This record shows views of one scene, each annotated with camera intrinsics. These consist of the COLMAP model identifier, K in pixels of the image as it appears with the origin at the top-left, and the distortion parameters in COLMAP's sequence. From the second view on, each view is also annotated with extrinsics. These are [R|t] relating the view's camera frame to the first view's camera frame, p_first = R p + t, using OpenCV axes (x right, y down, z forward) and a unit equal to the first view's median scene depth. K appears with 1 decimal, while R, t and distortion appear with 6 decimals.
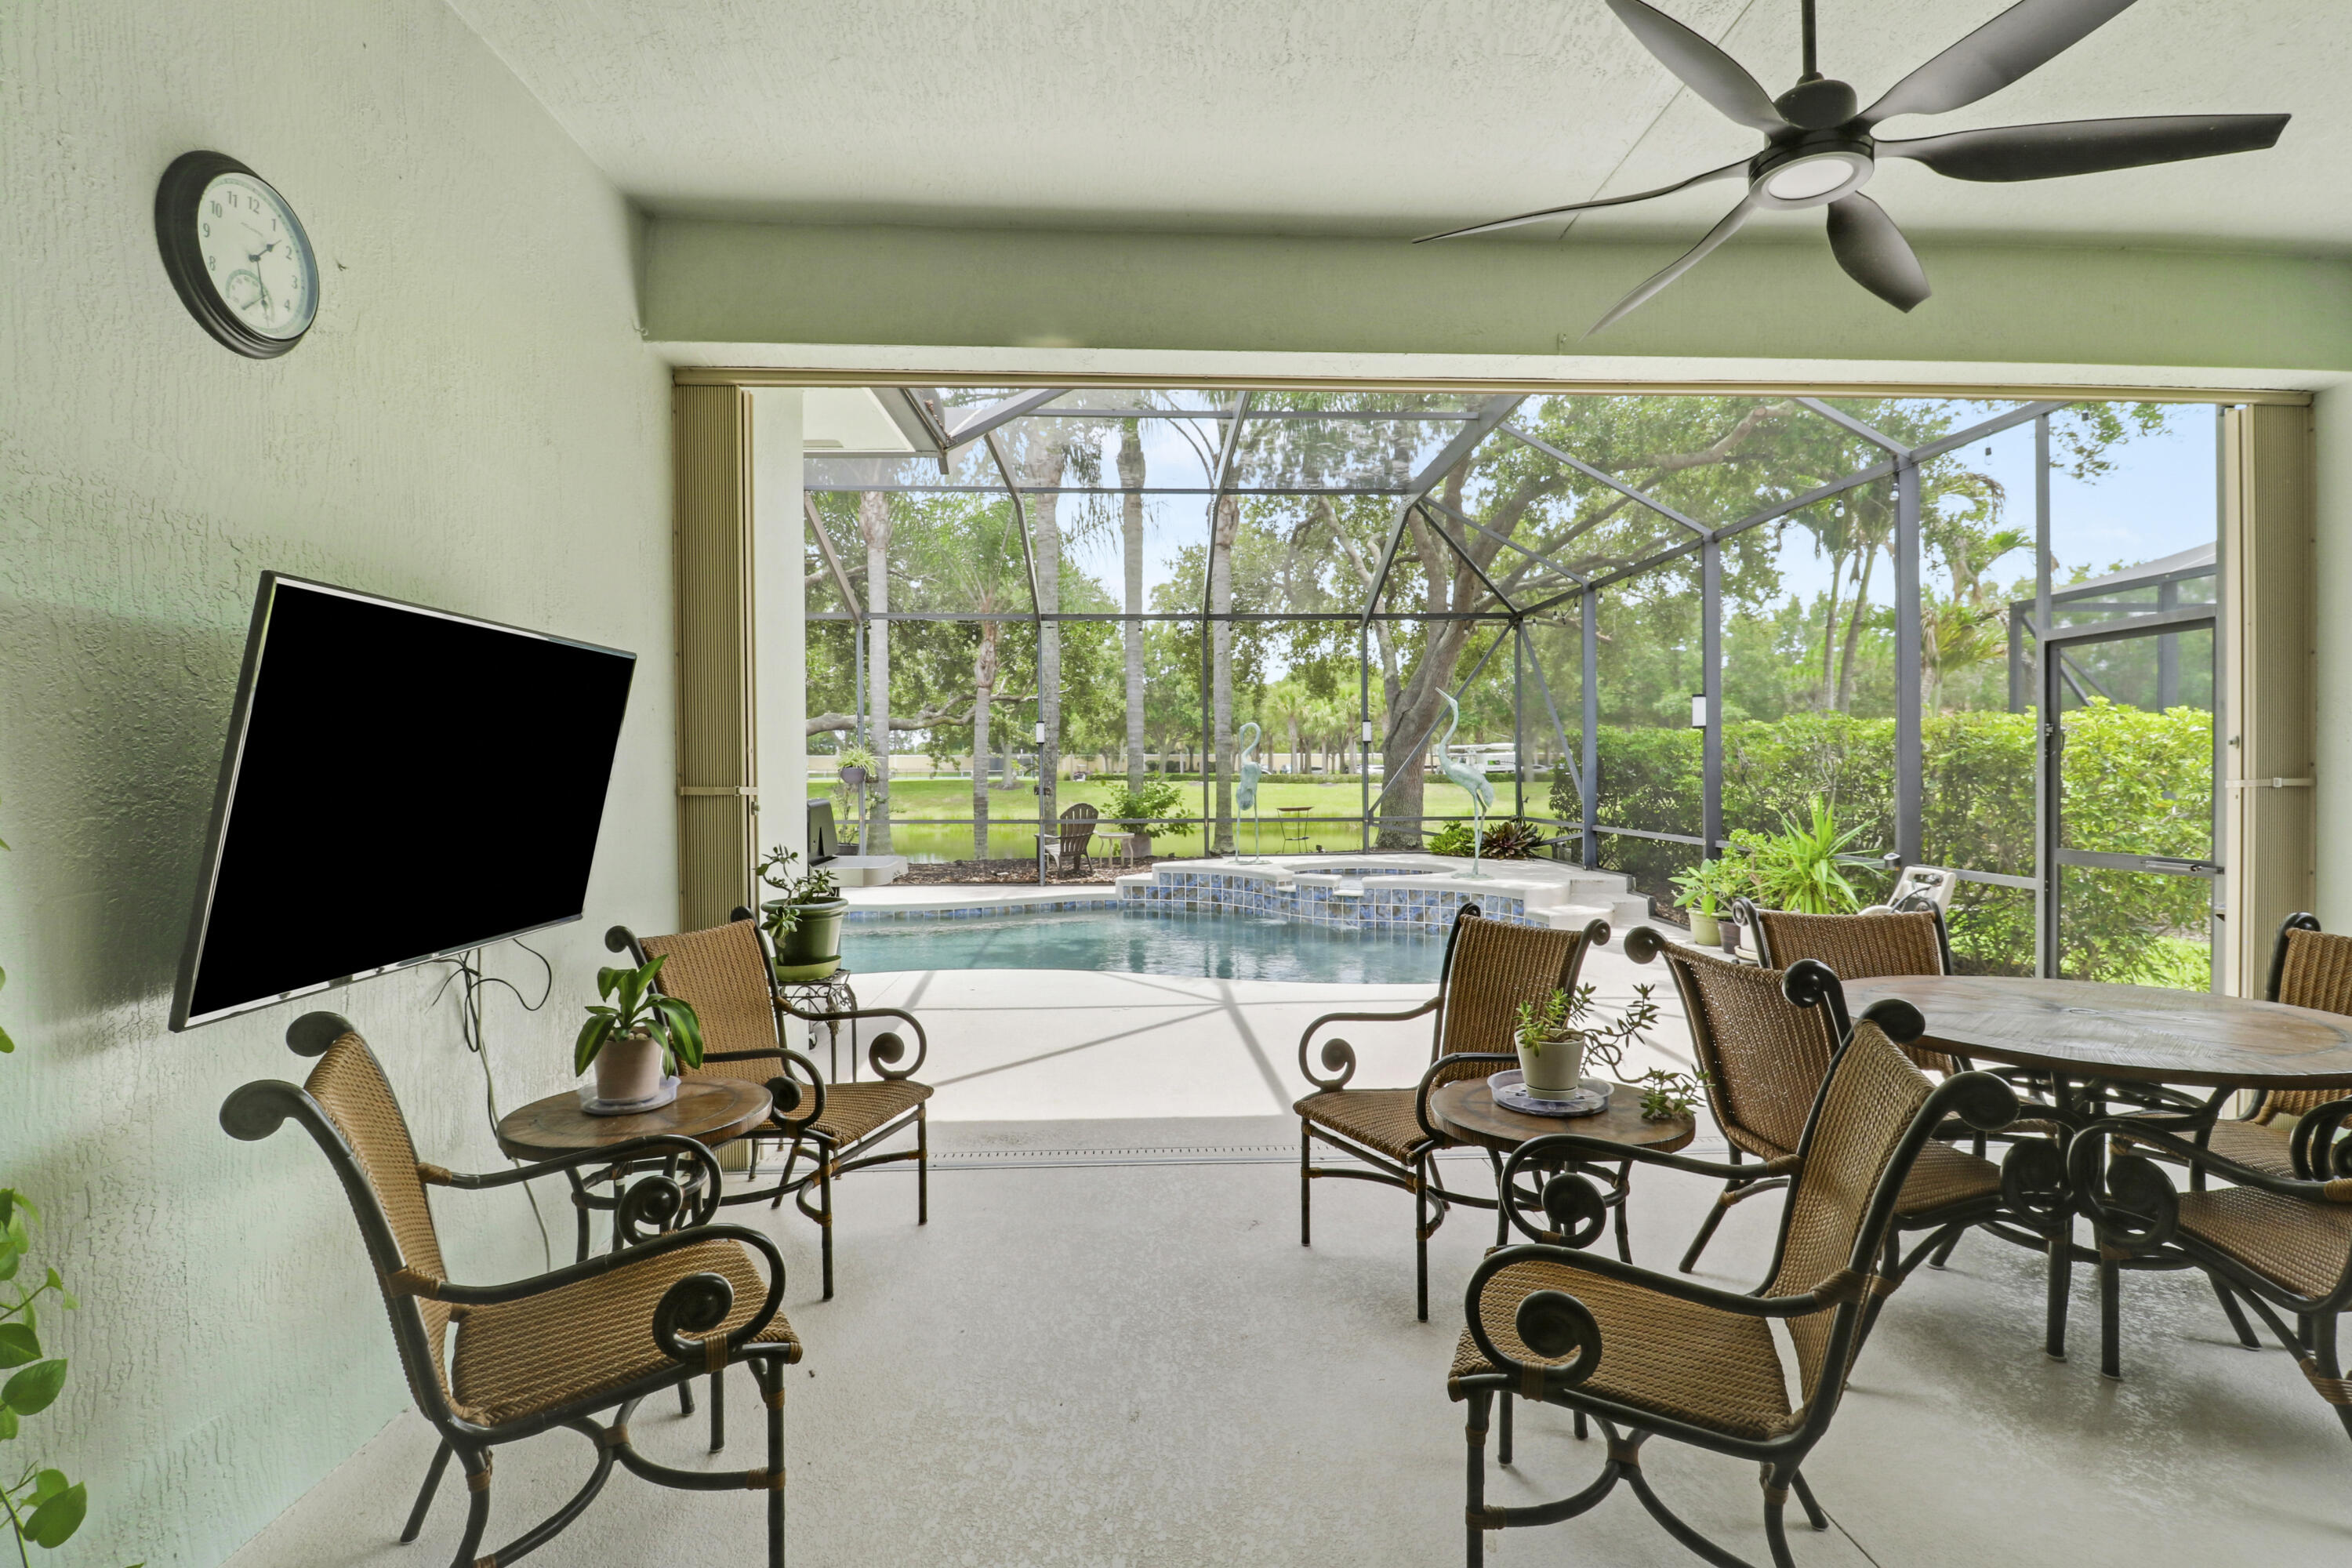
lens RADIAL K [[1102.8, 0, 1176.0], [0, 1102.8, 781.5], [0, 0, 1]] dist [-0.011870, -0.004077]
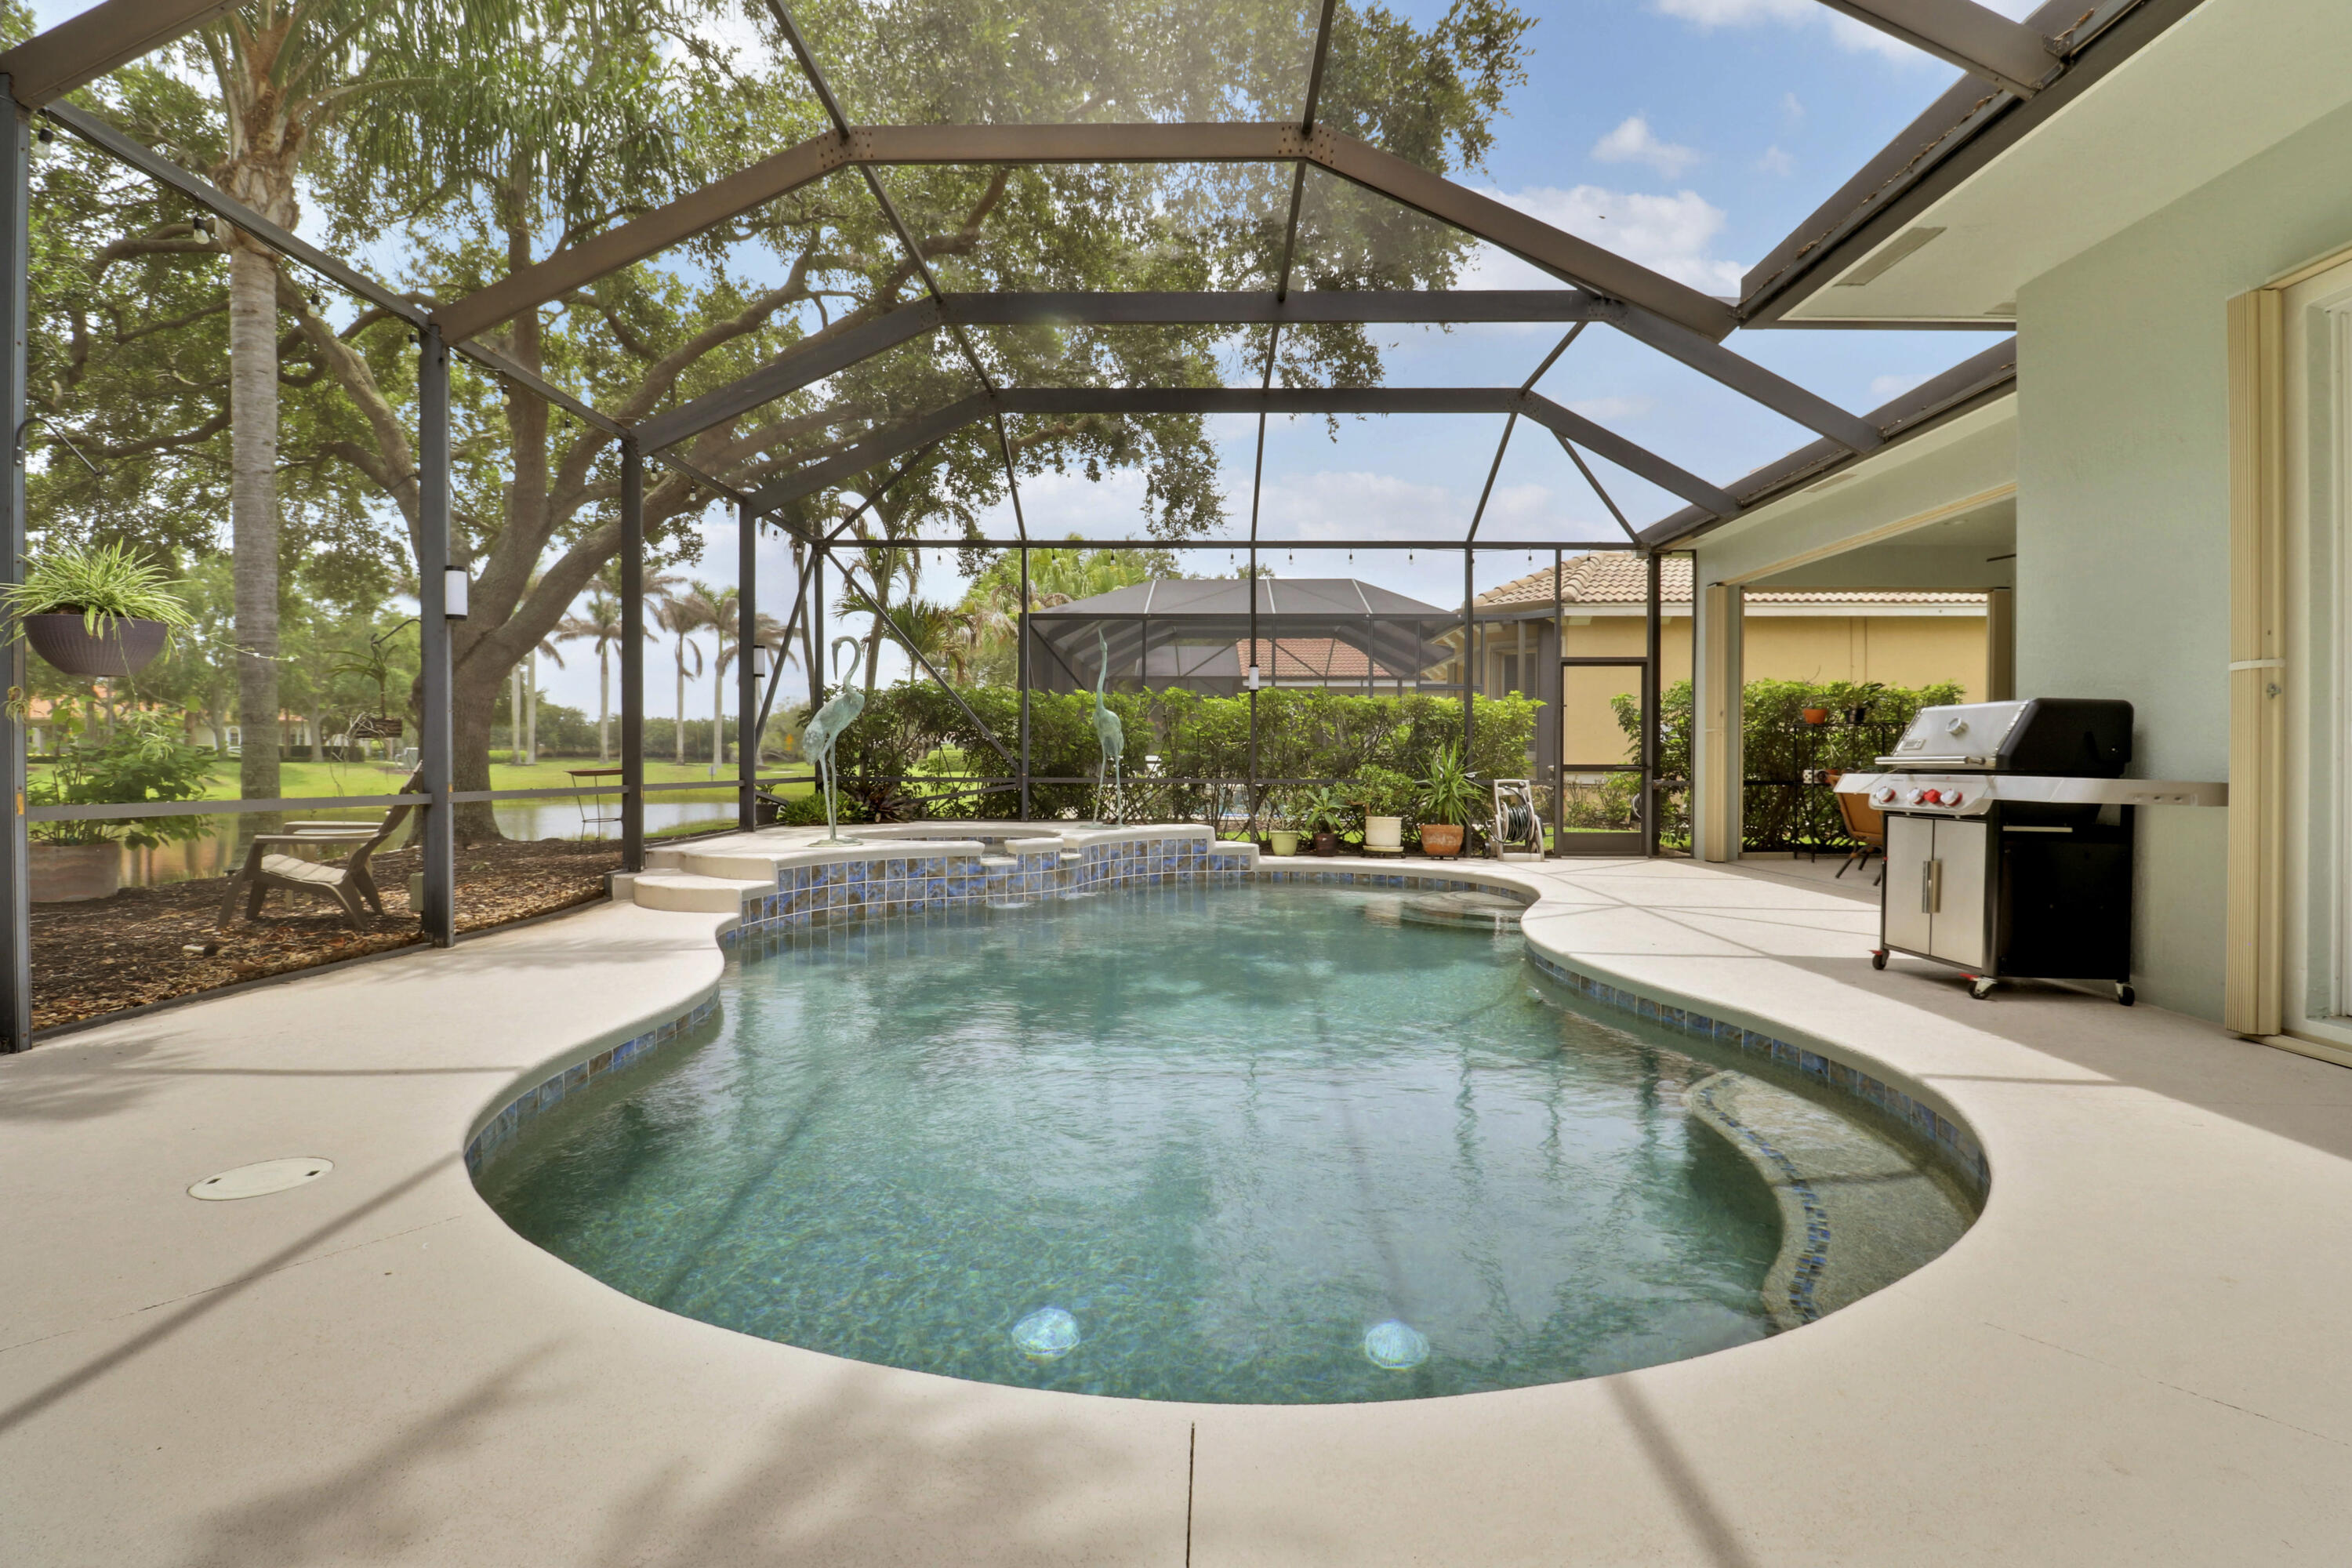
lens RADIAL K [[1102.8, 0, 1160.1], [0, 1102.8, 766.2], [0, 0, 1]] dist [-0.011870, -0.004077]
pose [[0.068366, -0.003062, 0.997656, -0.619427], [0.006629, 0.999975, 0.002615, 0.025496], [-0.997638, 0.006435, 0.068384, 0.771620]]
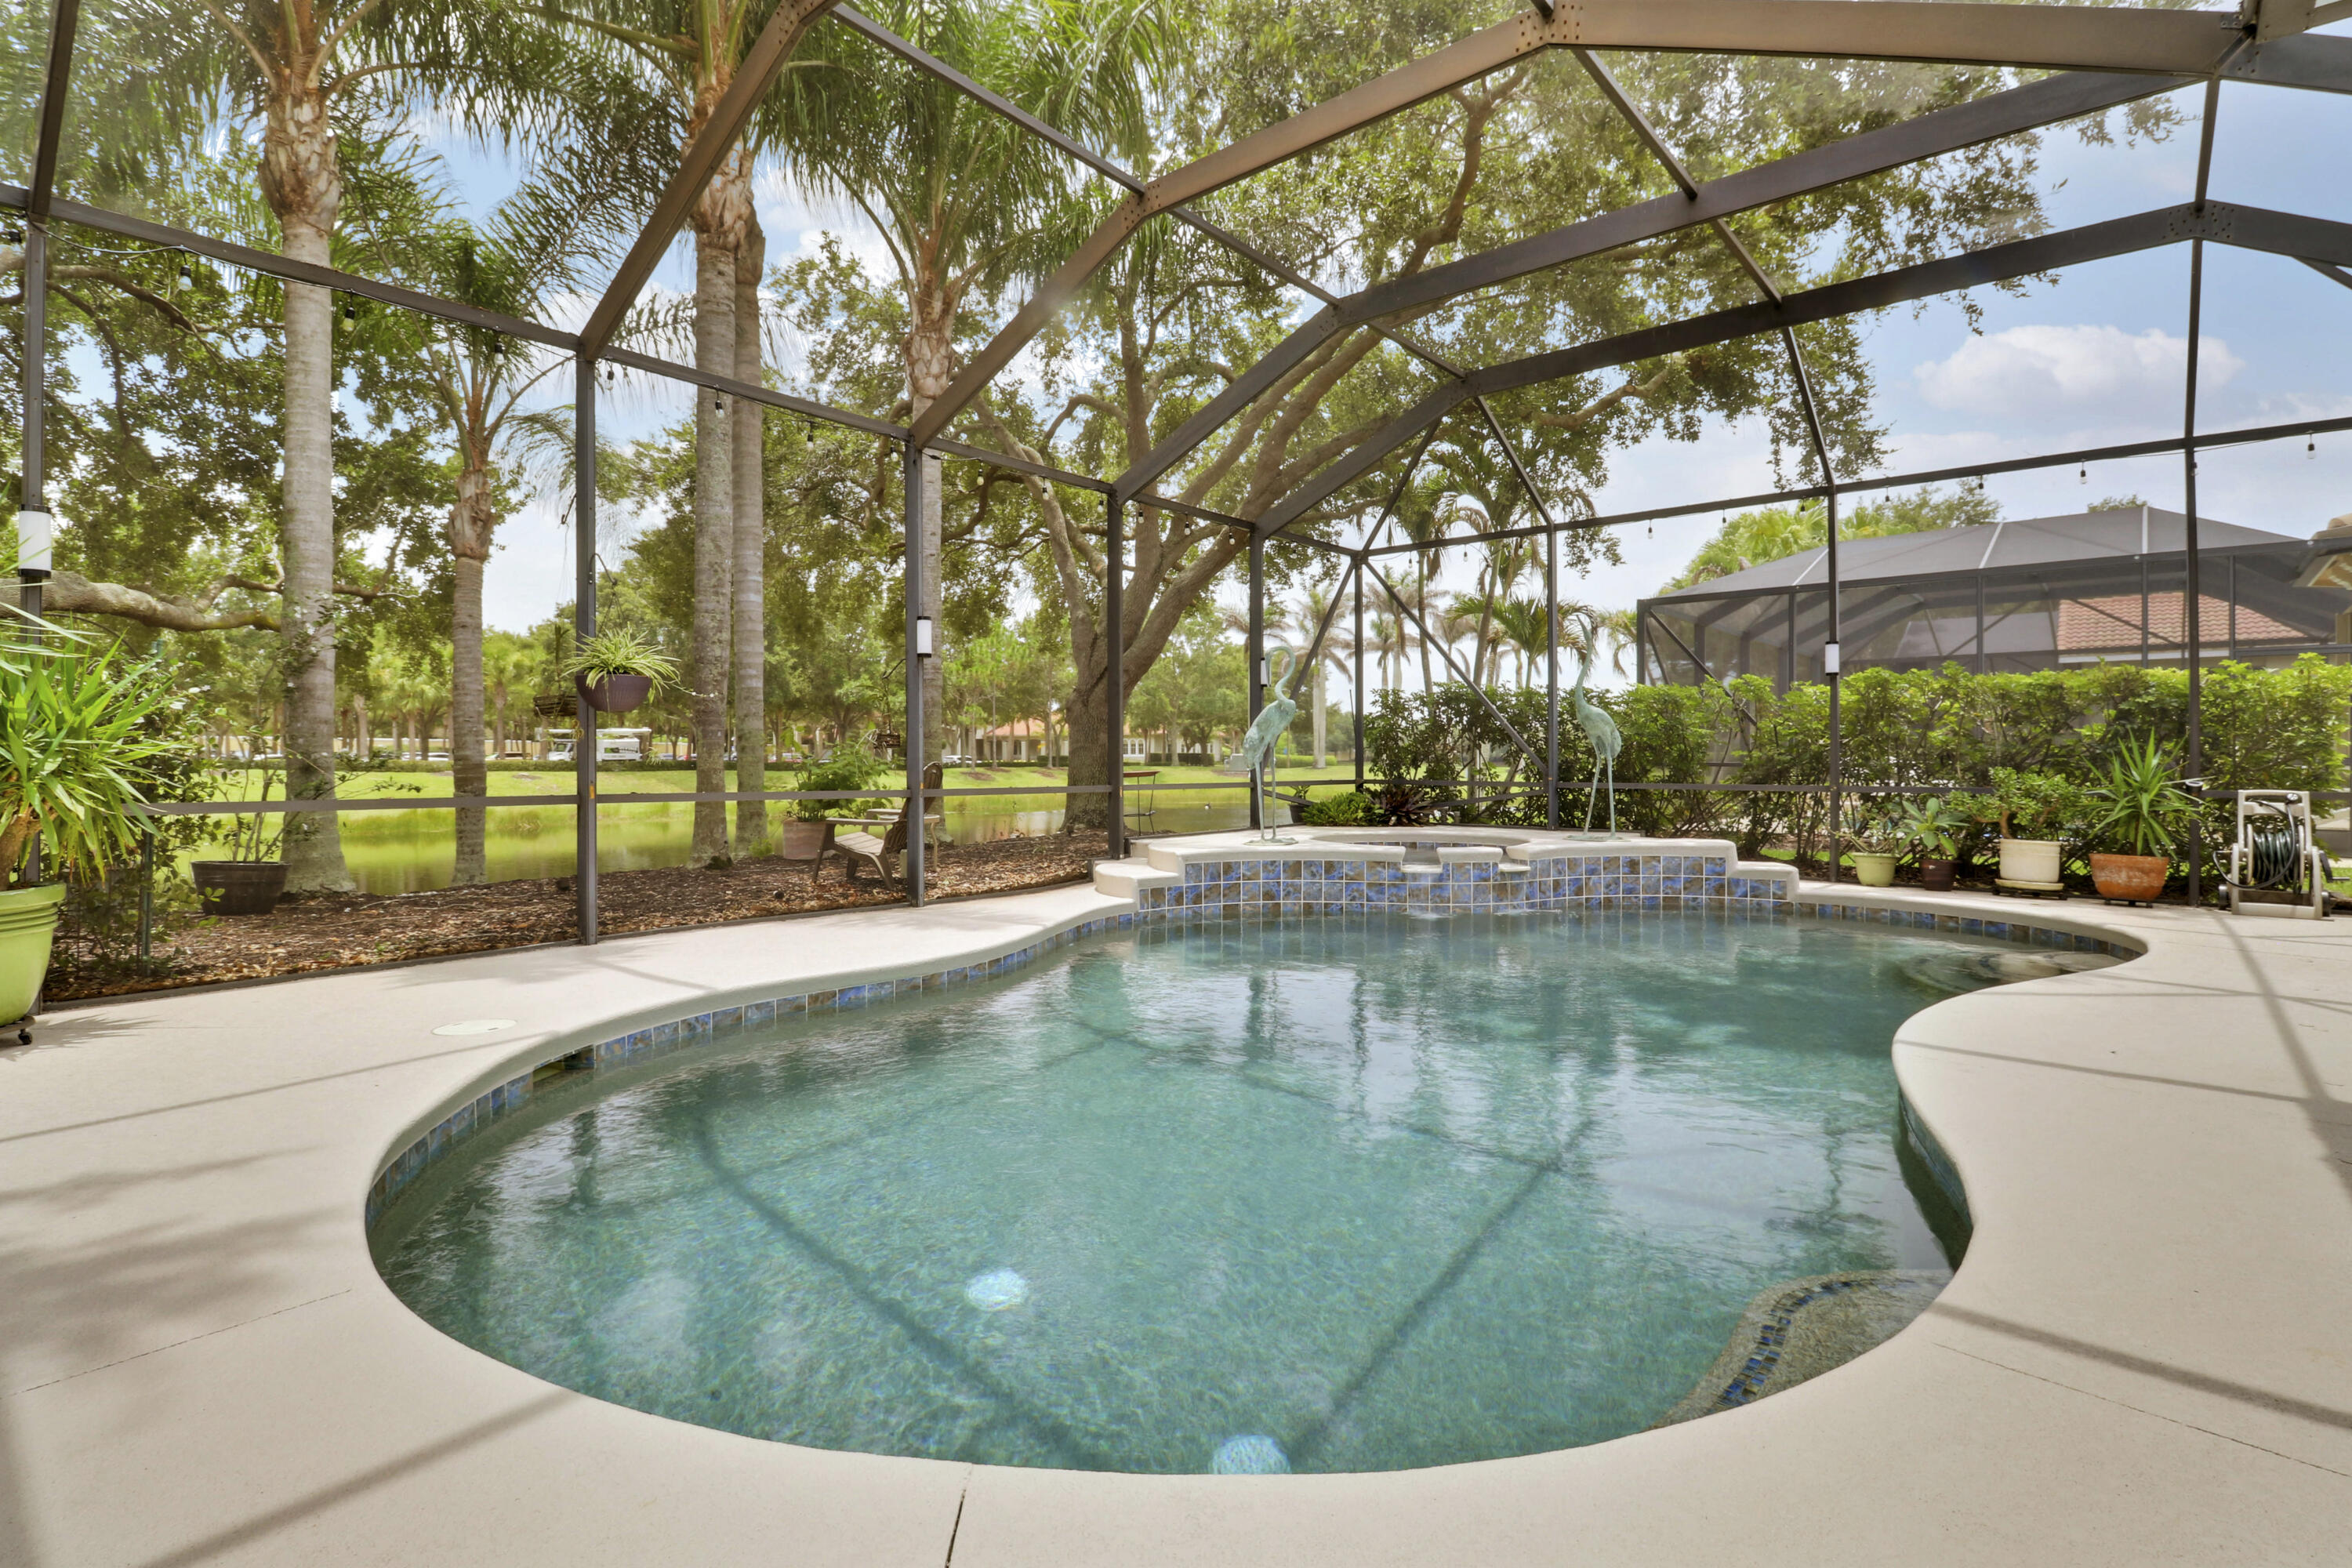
lens RADIAL K [[1102.8, 0, 1161.8], [0, 1102.8, 769.1], [0, 0, 1]] dist [-0.011870, -0.004077]
pose [[0.686406, -0.002808, 0.727213, -0.522561], [0.006325, 0.999978, -0.002109, 0.026686], [-0.727191, 0.006048, 0.686409, 0.569879]]
